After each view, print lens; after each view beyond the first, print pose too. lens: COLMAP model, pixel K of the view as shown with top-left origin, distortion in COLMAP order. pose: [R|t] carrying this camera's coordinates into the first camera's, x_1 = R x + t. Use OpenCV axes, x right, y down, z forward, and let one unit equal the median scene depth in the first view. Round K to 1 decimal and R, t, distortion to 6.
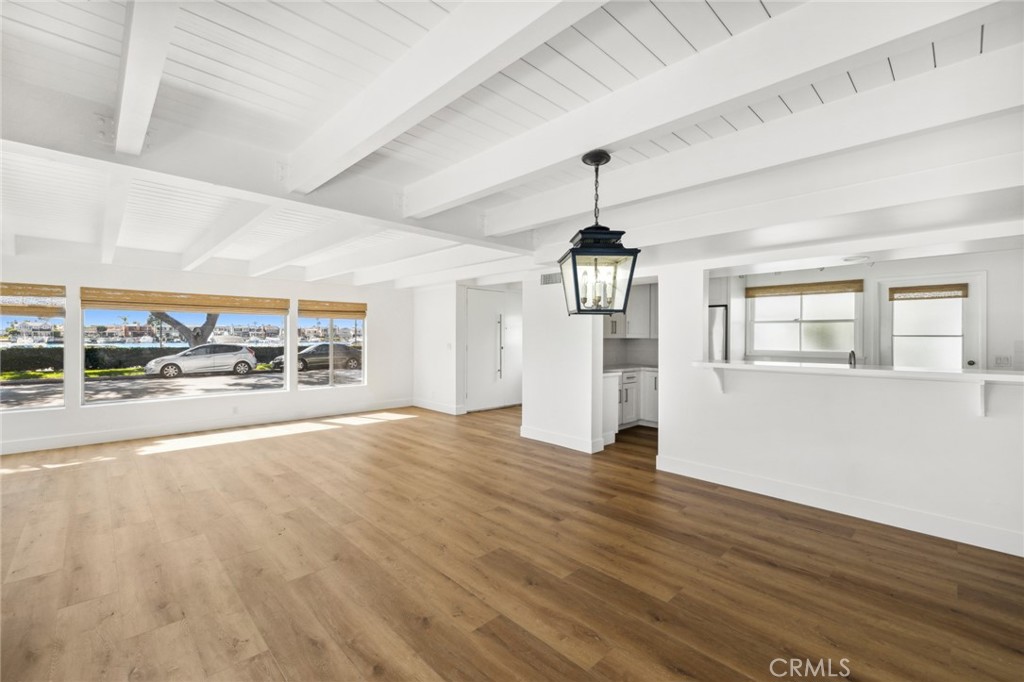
lens RADIAL K [[432.6, 0, 509.3], [0, 432.6, 338.5], [0, 0, 1]] dist [0.000474, 0.000657]
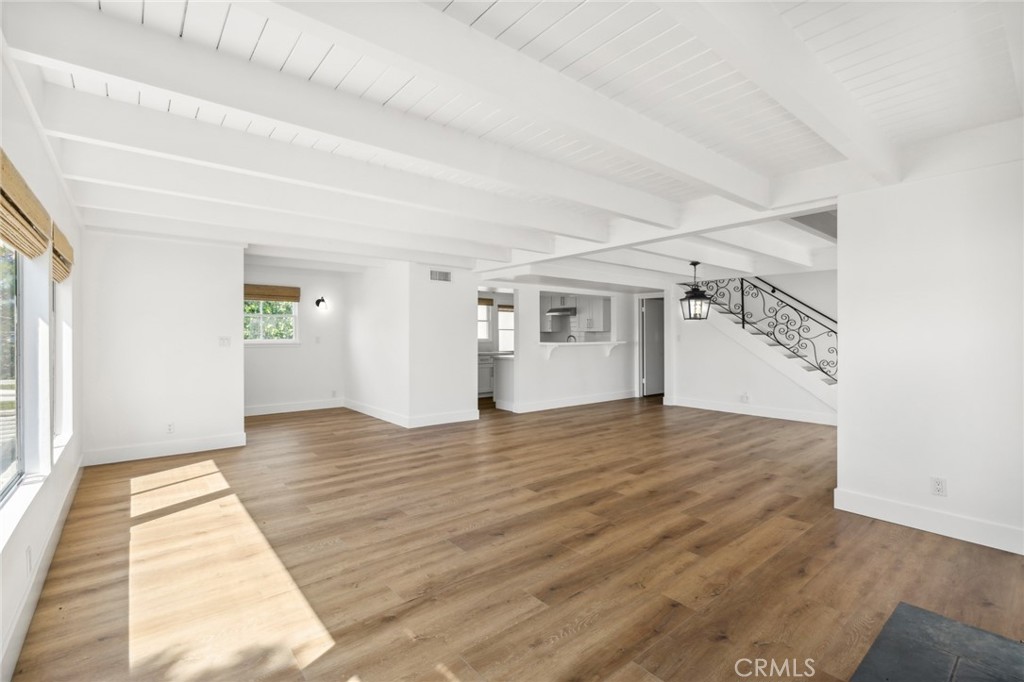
lens RADIAL K [[460.6, 0, 500.5], [0, 460.6, 333.8], [0, 0, 1]] dist [-0.005108, 0.000123]
pose [[0.085651, -0.000757, 0.996325, -1.121455], [0.003774, 0.999993, 0.000435, 0.010989], [-0.996318, 0.003722, 0.085654, 0.781843]]
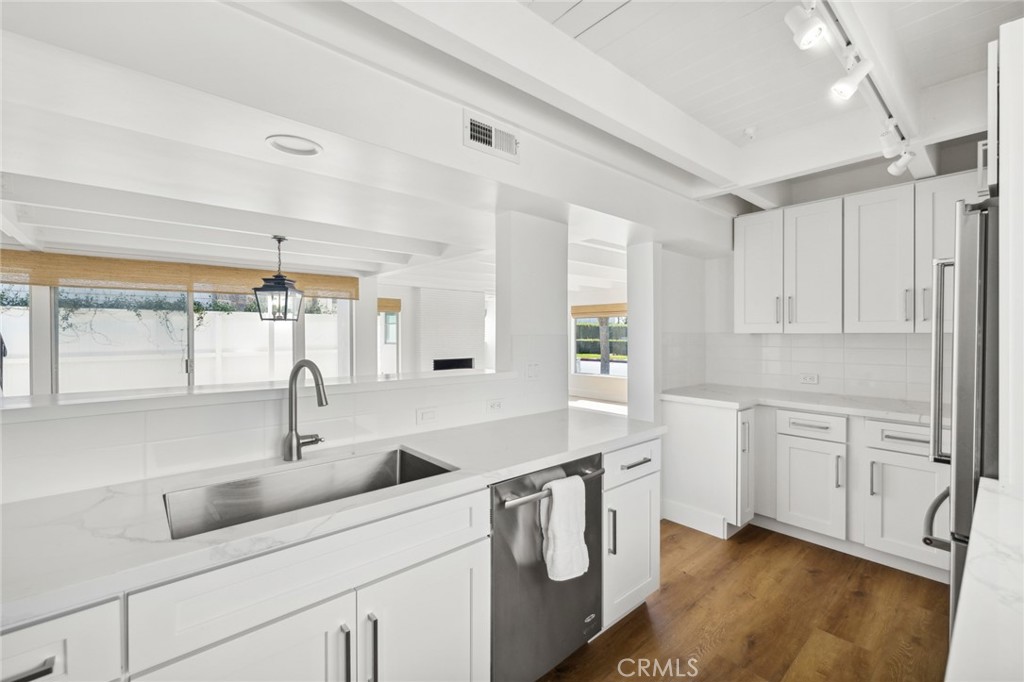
lens RADIAL K [[432.6, 0, 509.3], [0, 432.6, 338.5], [0, 0, 1]] dist [0.000474, 0.000657]
pose [[-0.036798, 0.006070, -0.999304, 0.810306], [-0.001634, 0.999980, 0.006134, 0.002777], [0.999321, 0.001858, -0.036787, 0.812751]]
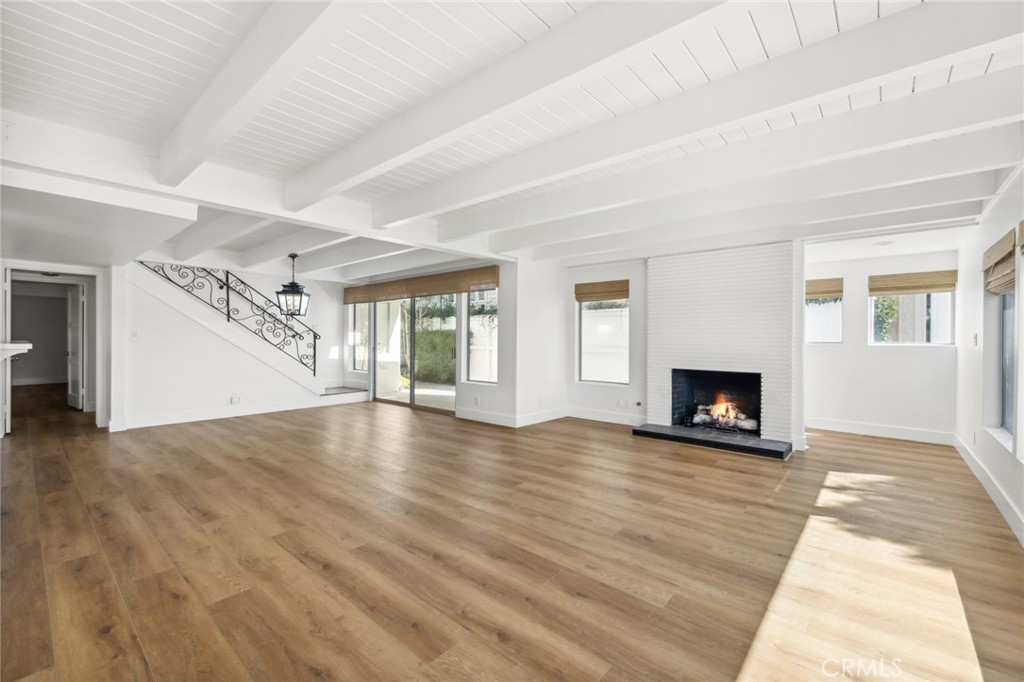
lens RADIAL K [[432.6, 0, 509.3], [0, 432.6, 338.5], [0, 0, 1]] dist [0.000474, 0.000657]
pose [[-0.996194, -0.008579, -0.086741, -0.345513], [-0.009261, 0.999929, 0.007460, 0.019290], [0.086670, 0.008235, -0.996203, 1.459467]]
